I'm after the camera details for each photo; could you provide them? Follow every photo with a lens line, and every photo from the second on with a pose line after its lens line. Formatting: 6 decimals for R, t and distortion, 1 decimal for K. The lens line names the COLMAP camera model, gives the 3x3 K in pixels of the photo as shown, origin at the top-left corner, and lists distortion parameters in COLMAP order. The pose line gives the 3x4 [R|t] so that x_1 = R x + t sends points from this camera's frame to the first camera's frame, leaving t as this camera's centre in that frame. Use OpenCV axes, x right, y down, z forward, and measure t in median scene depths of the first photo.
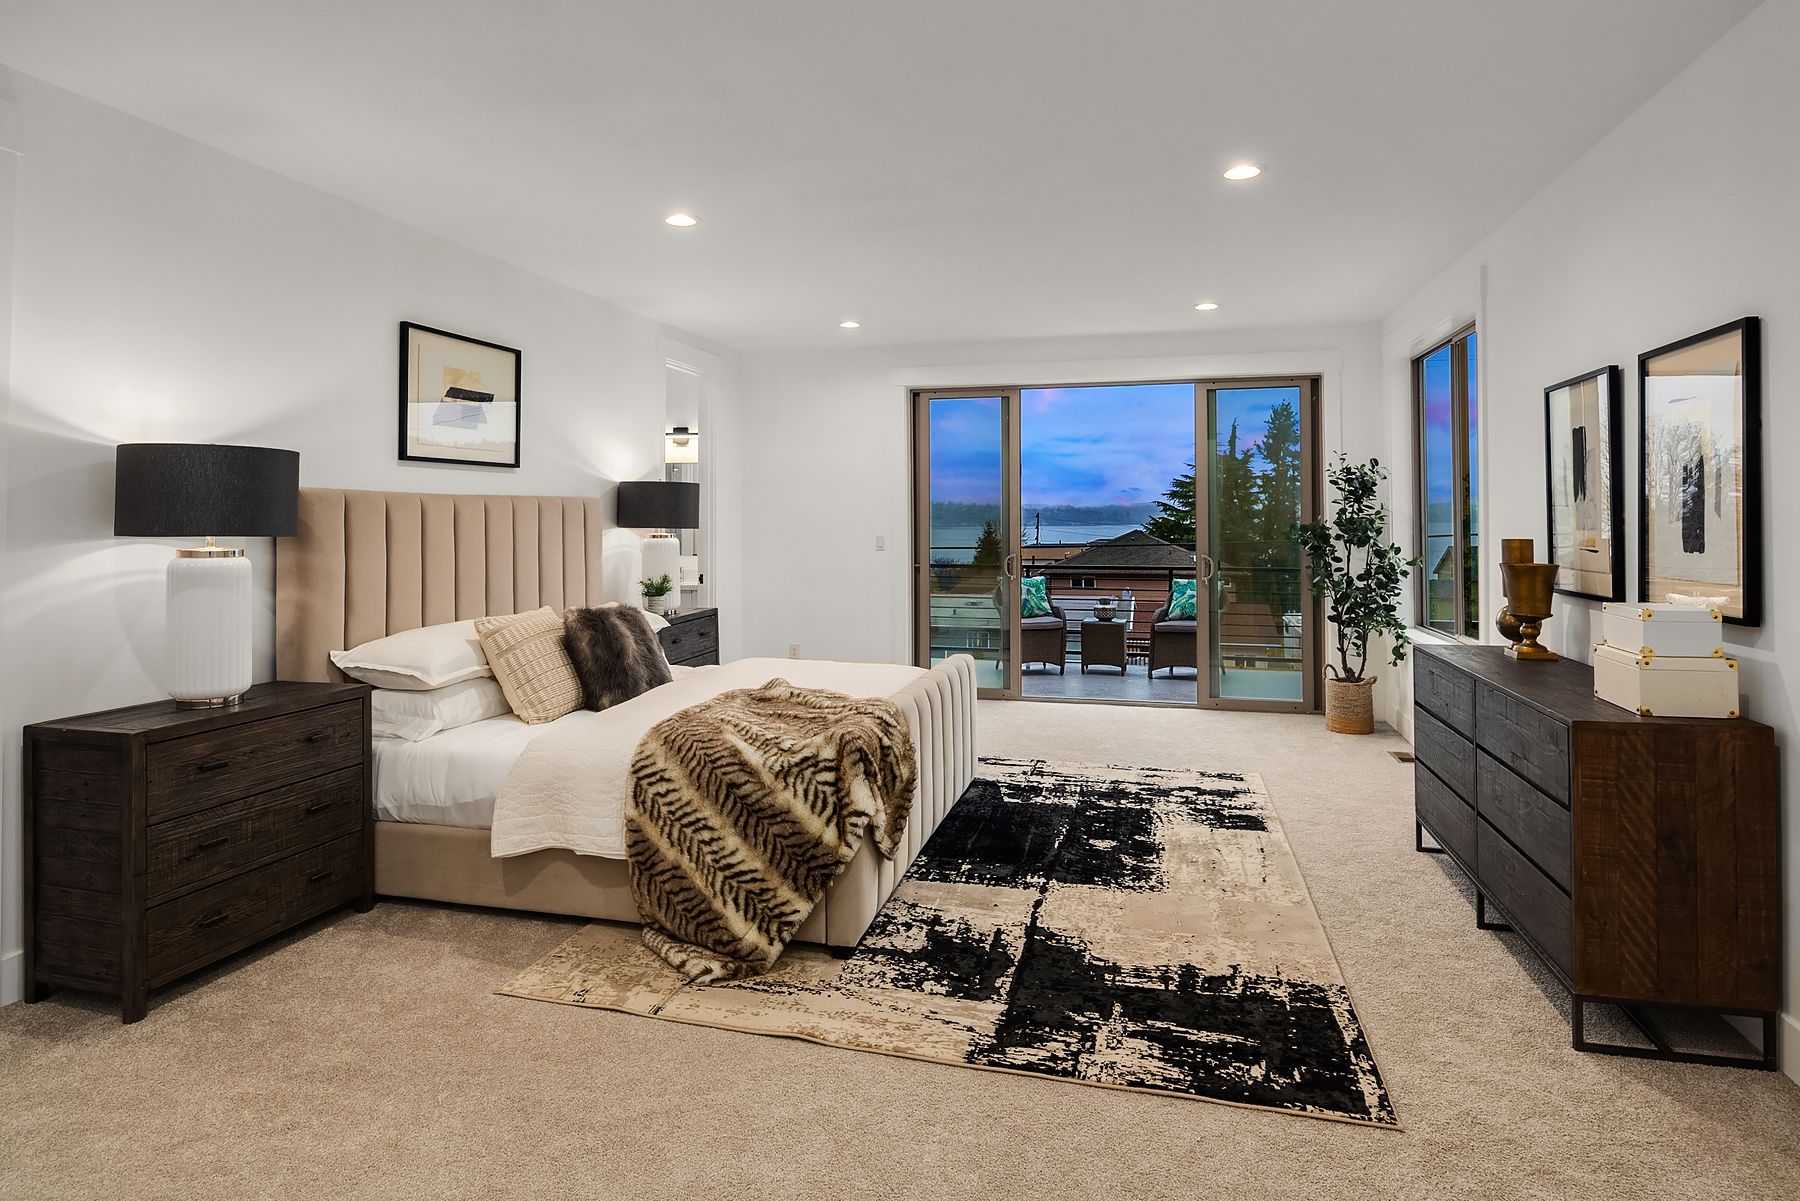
lens RADIAL K [[982.7, 0, 901.4], [0, 982.7, 601.1], [0, 0, 1]] dist [0.001951, -0.000930]
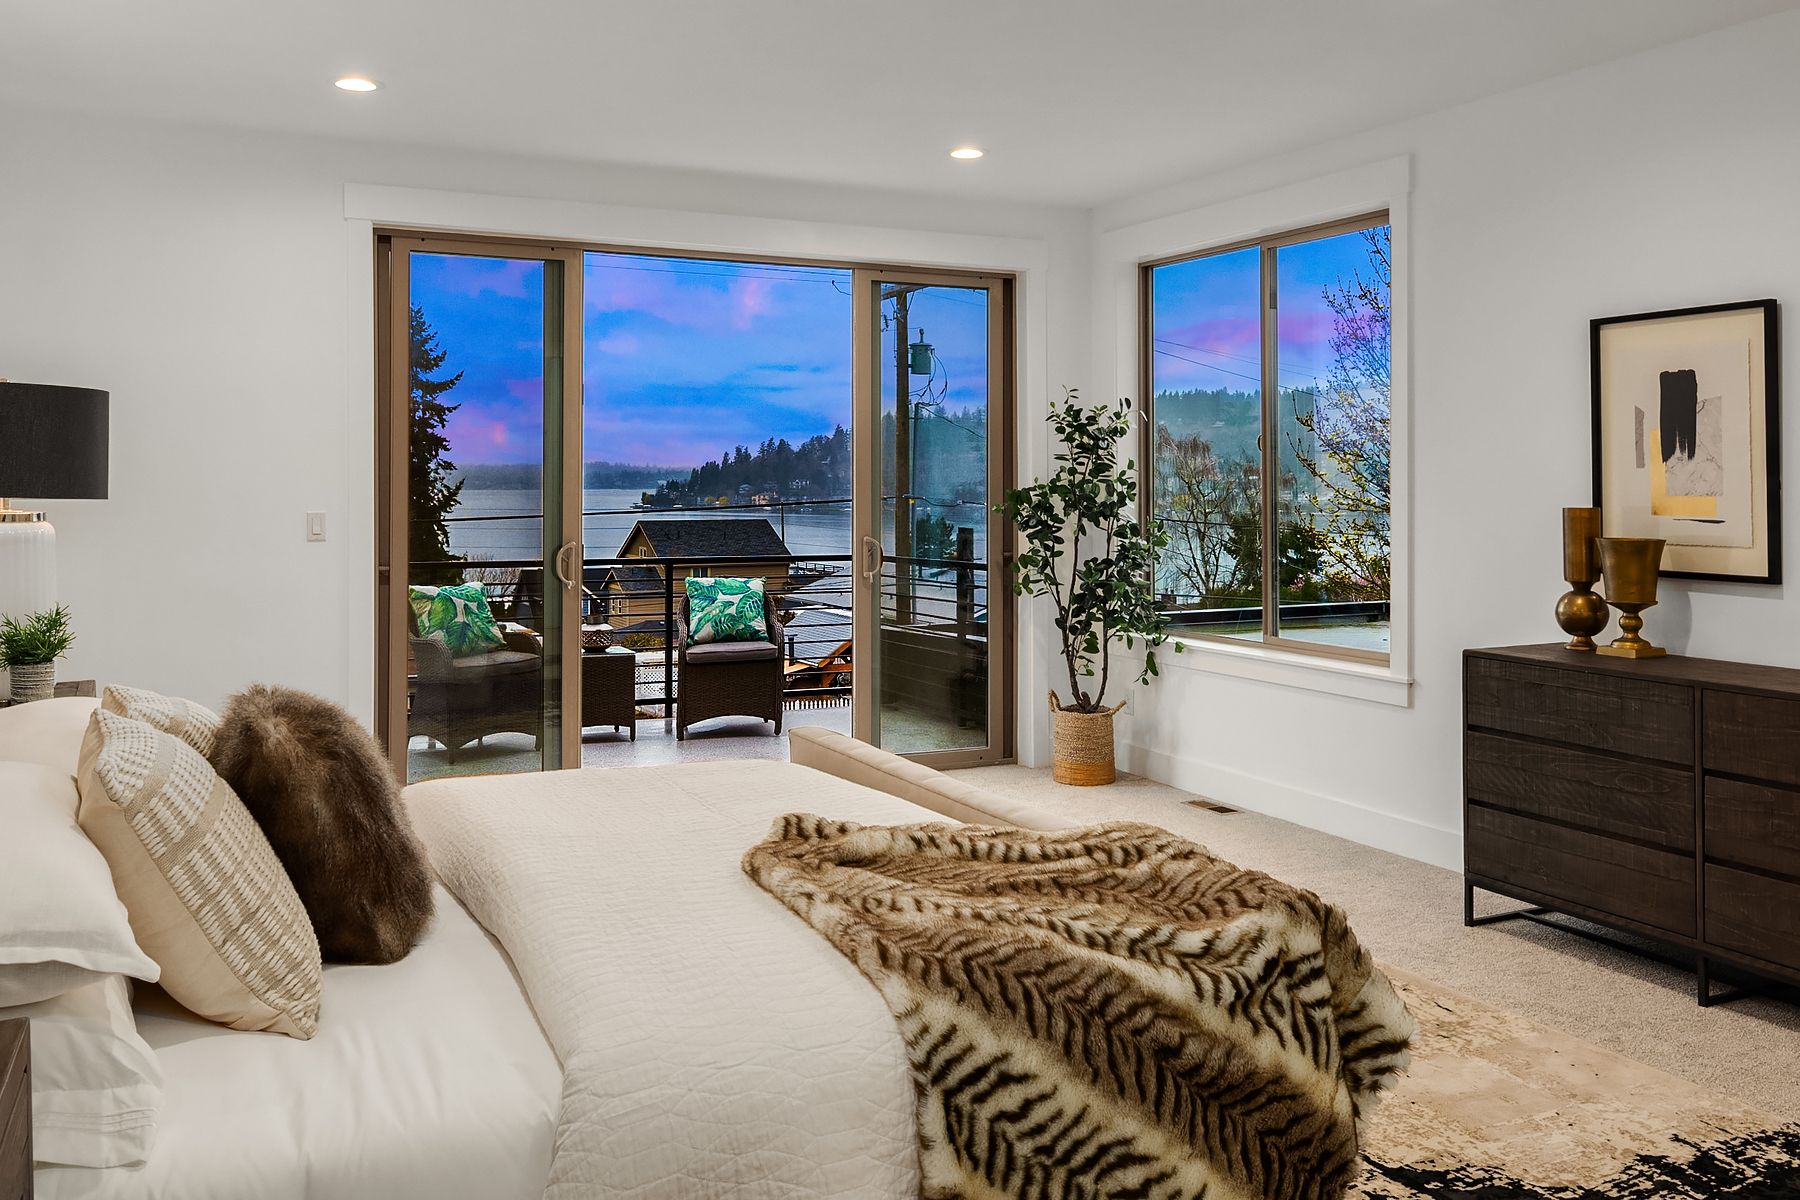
lens RADIAL K [[1503.0, 0, 897.6], [0, 1503.0, 599.4], [0, 0, 1]] dist [0.003282, -0.007354]
pose [[0.762443, -0.046929, 0.645351, -0.691991], [0.050918, 0.998625, 0.012462, -0.039136], [-0.645049, 0.023358, 0.763784, 0.520980]]
